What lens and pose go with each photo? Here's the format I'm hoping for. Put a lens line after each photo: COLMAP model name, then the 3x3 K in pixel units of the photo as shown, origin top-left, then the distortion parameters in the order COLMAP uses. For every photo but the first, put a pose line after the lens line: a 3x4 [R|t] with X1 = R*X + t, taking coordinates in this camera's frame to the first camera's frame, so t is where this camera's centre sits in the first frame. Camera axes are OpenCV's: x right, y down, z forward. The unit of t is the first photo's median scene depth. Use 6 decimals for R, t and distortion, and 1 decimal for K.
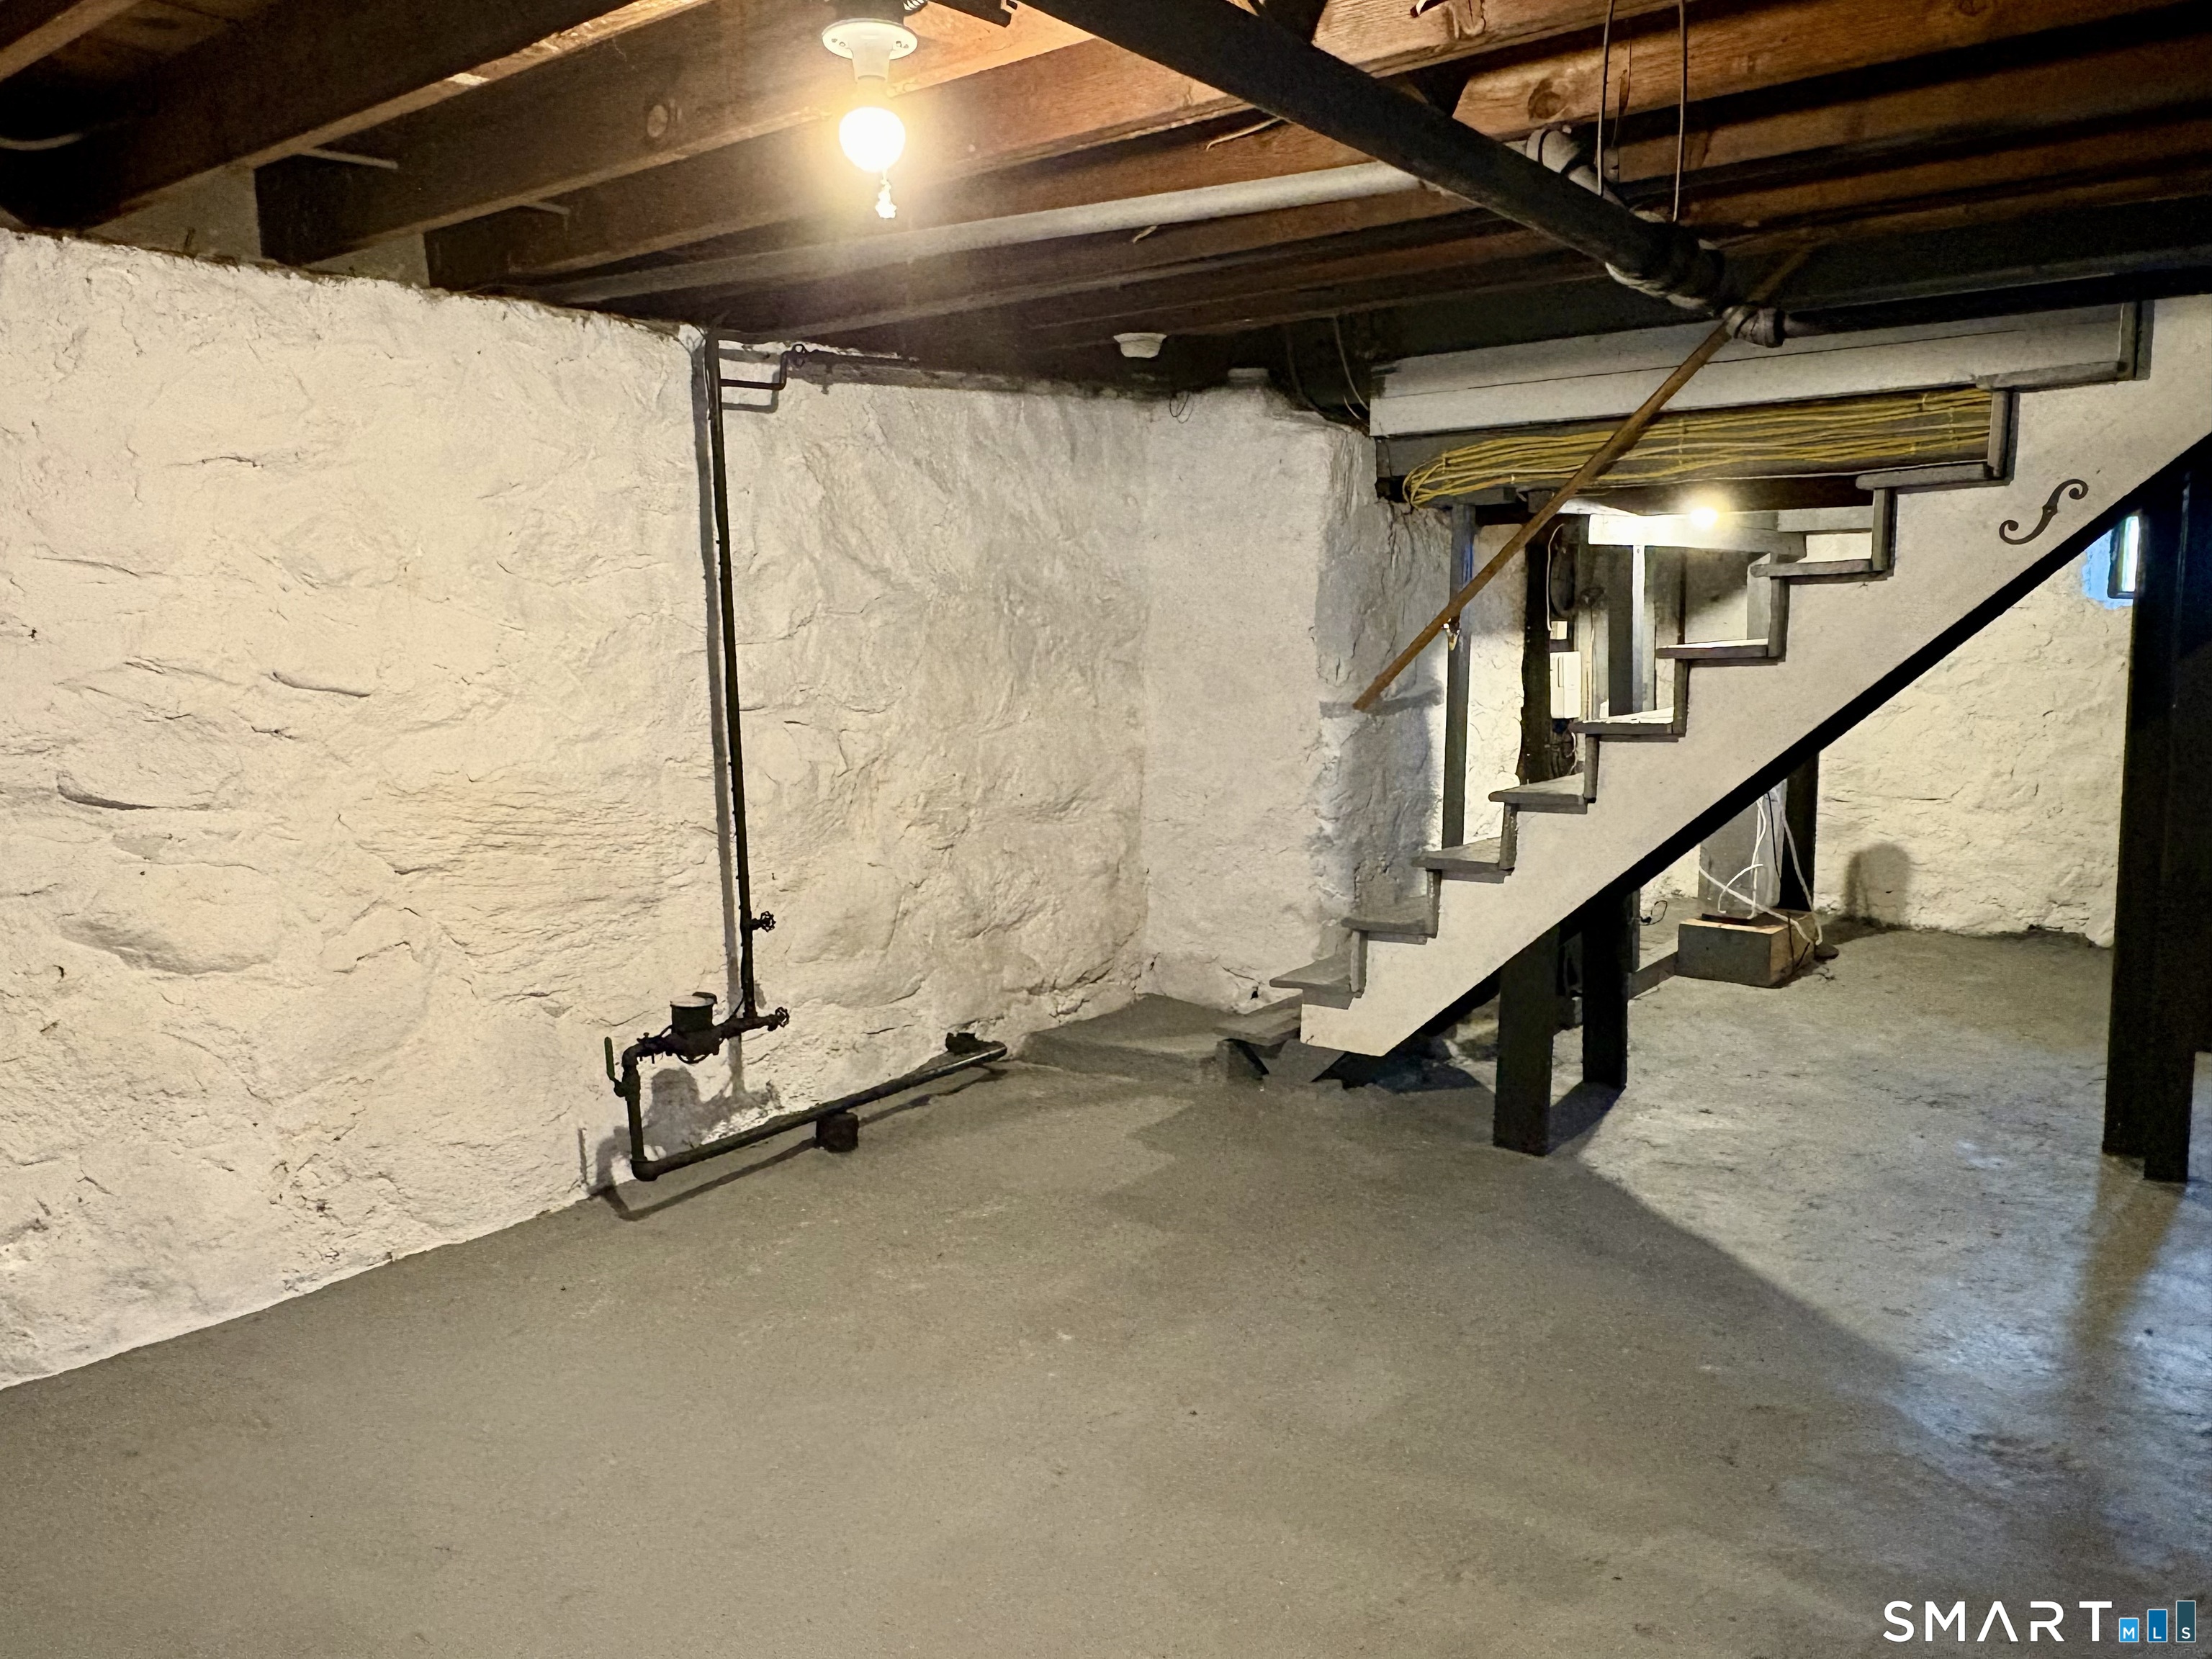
lens RADIAL K [[1599.3, 0, 1108.2], [0, 1599.3, 835.0], [0, 0, 1]] dist [-0.002802, -0.000130]
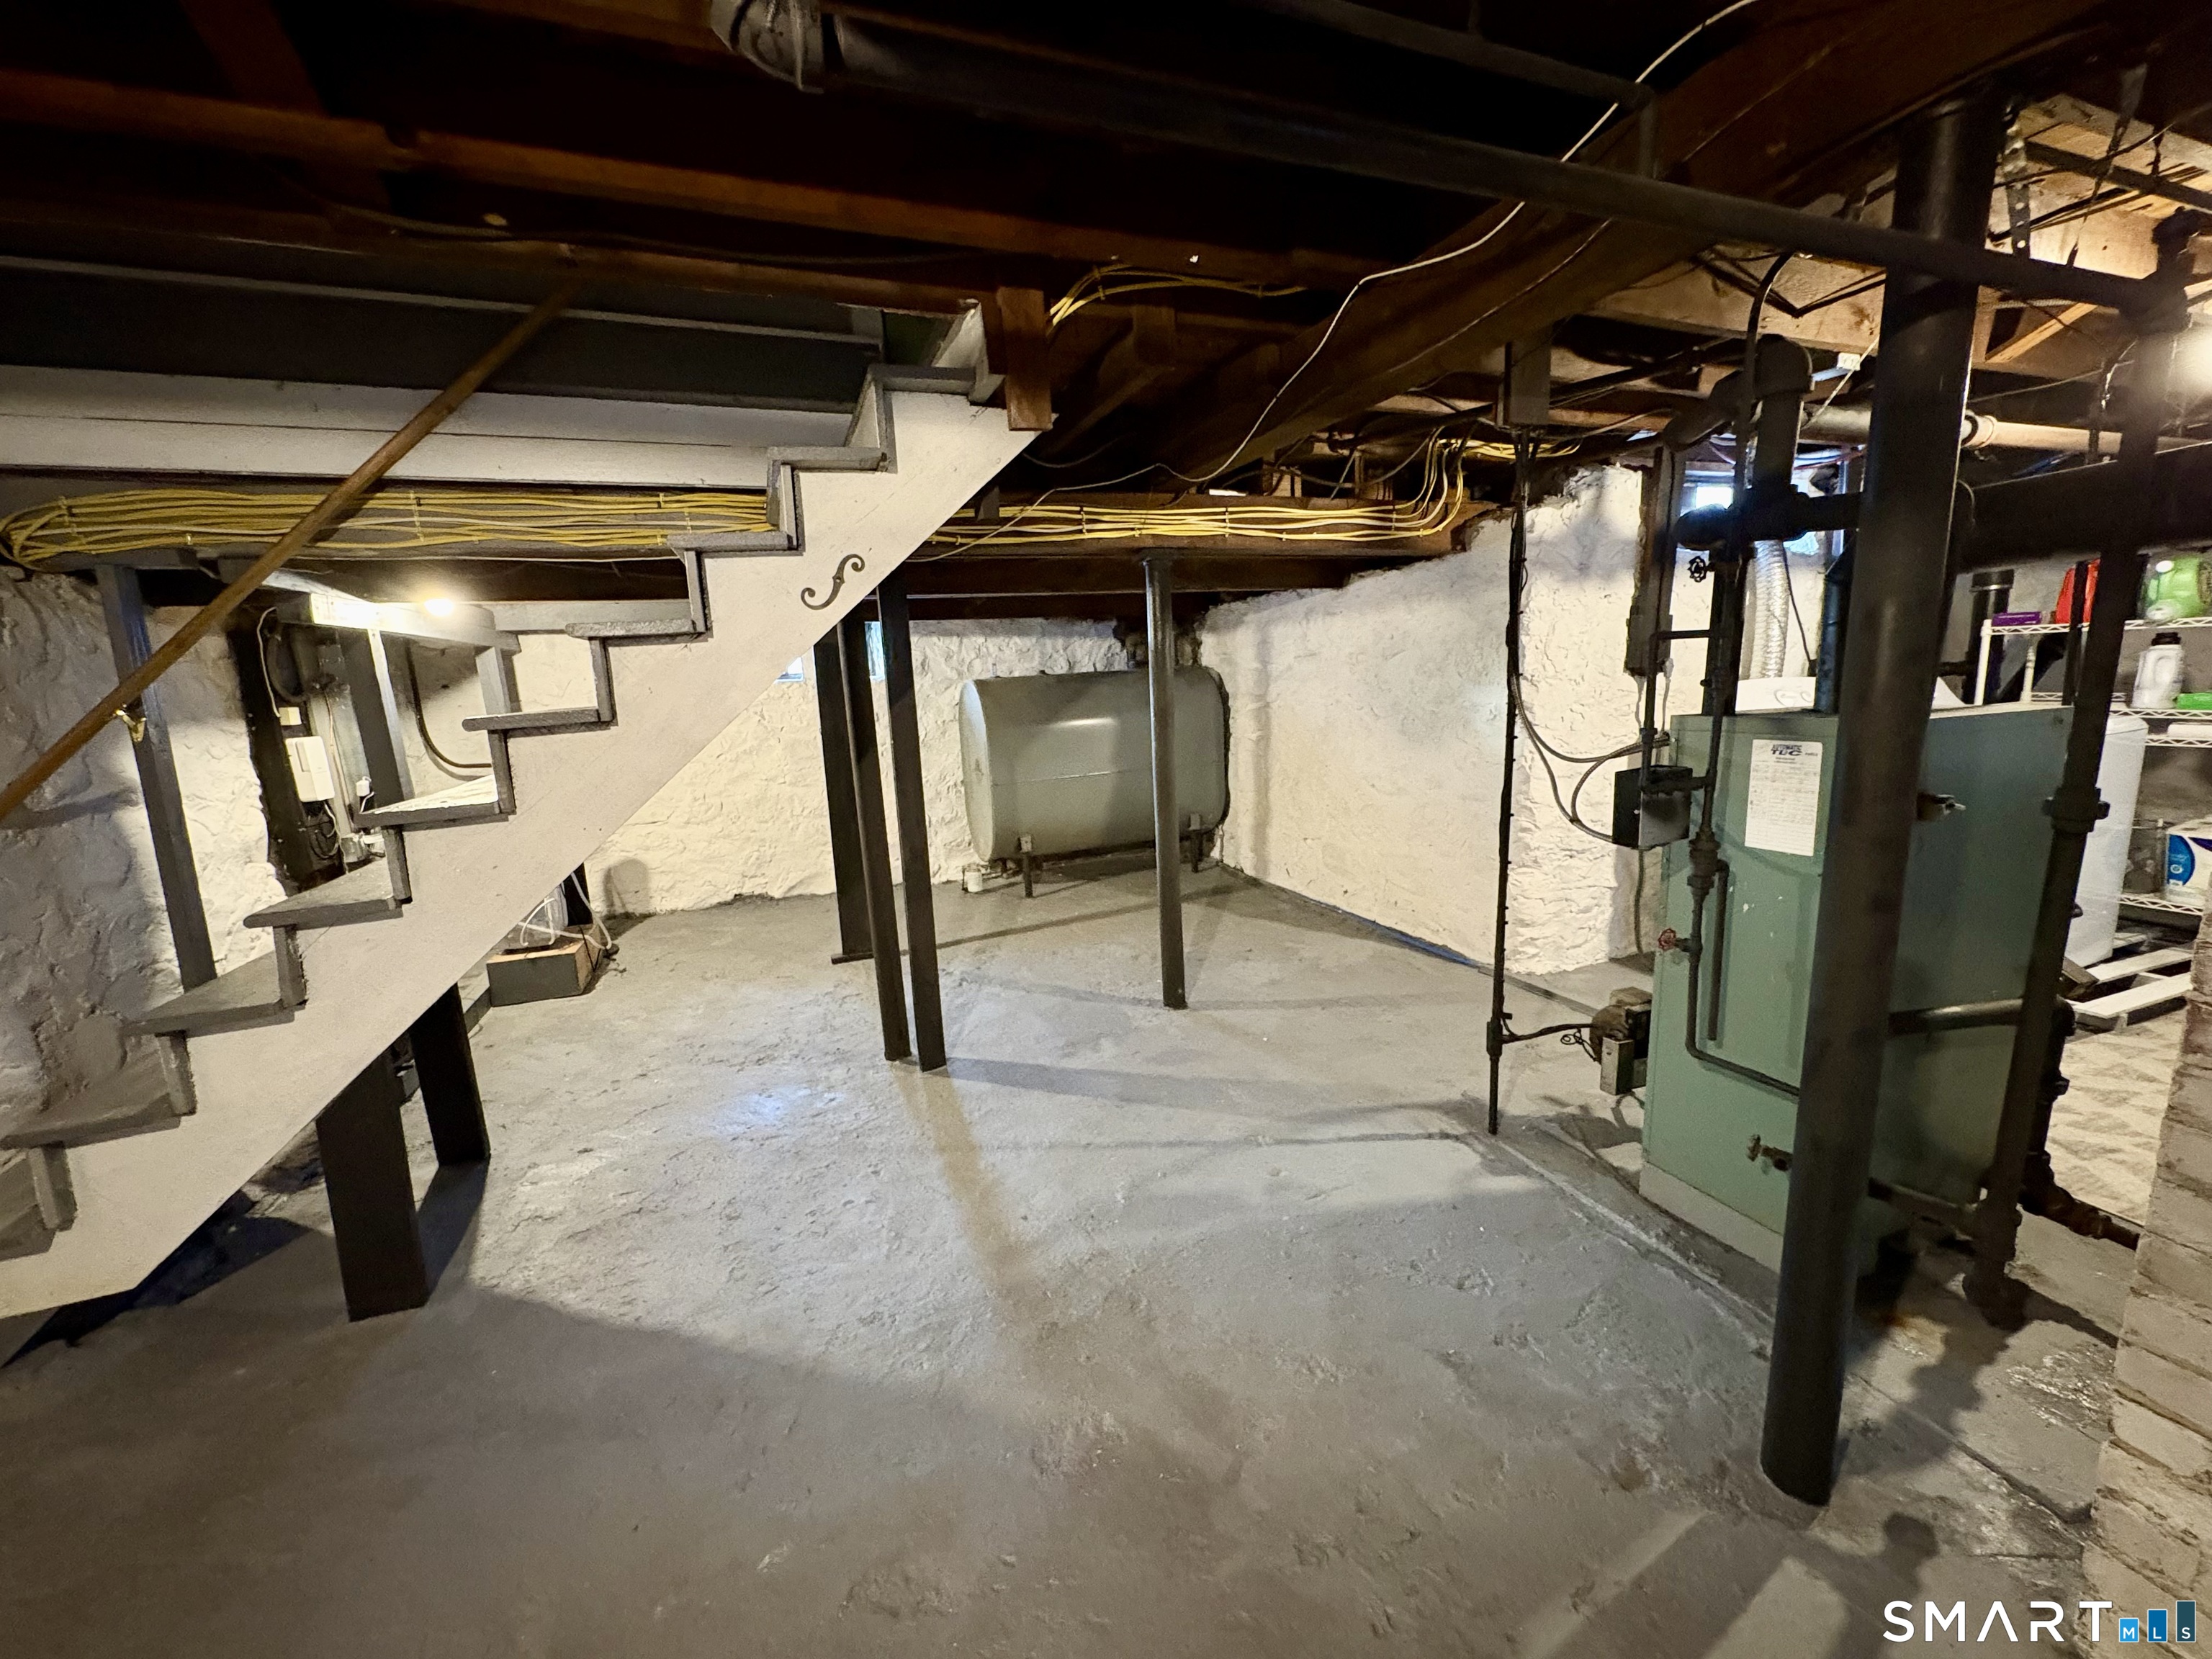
lens RADIAL K [[882.0, 0, 1107.6], [0, 882.0, 833.0], [0, 0, 1]] dist [0.002007, -0.000665]
pose [[0.515051, -0.158847, 0.842312, 0.079049], [0.152100, 0.984021, 0.092566, -0.034039], [-0.843557, 0.080439, 0.530982, 0.329092]]
